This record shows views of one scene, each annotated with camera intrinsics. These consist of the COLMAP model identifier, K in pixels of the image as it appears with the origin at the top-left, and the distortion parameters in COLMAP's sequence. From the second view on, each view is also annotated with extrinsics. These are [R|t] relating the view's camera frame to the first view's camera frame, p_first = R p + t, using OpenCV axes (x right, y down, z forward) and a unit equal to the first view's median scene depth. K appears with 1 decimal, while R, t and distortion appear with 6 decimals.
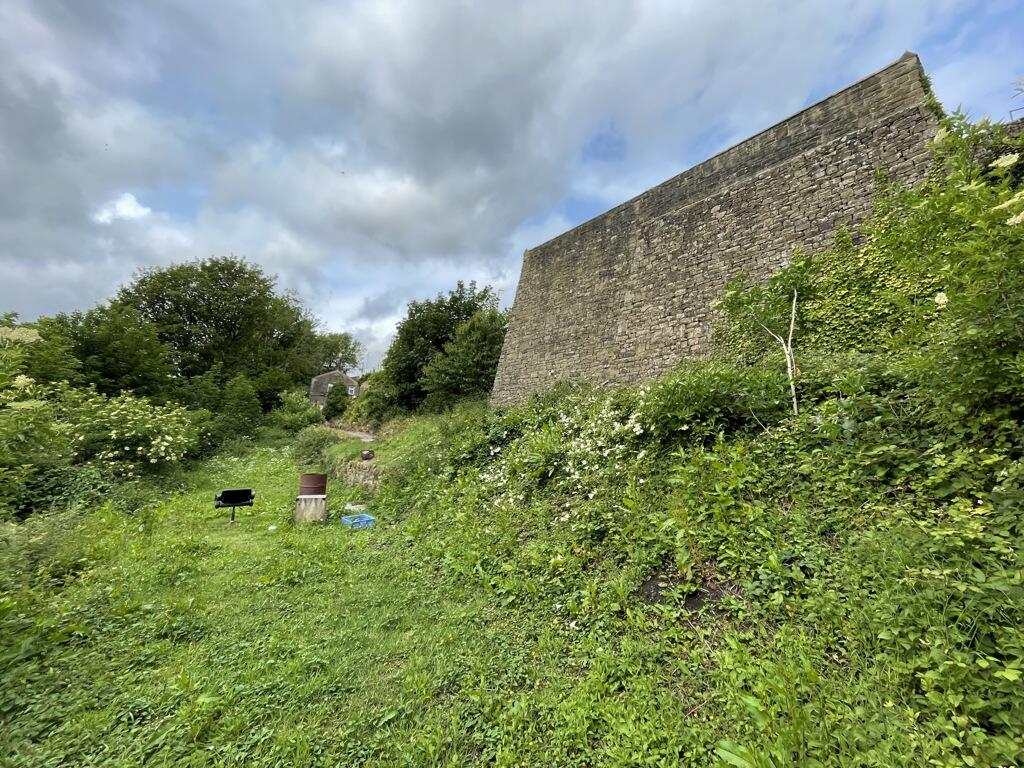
lens RADIAL K [[418.9, 0, 513.5], [0, 418.9, 386.3], [0, 0, 1]] dist [-0.001060, -0.000038]
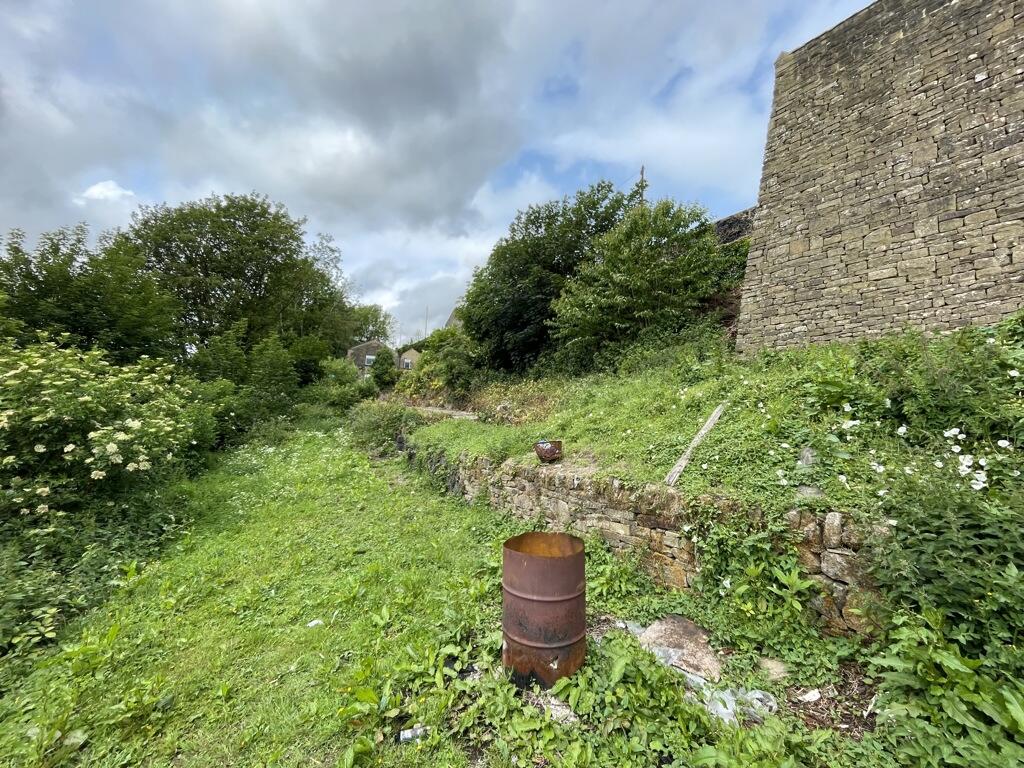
lens RADIAL K [[418.9, 0, 510.6], [0, 418.9, 382.8], [0, 0, 1]] dist [-0.001060, -0.000038]
pose [[0.997994, -0.024398, -0.058422, -0.202796], [0.027387, 0.998327, 0.050916, 0.035676], [0.057082, -0.052414, 0.996993, 0.303667]]
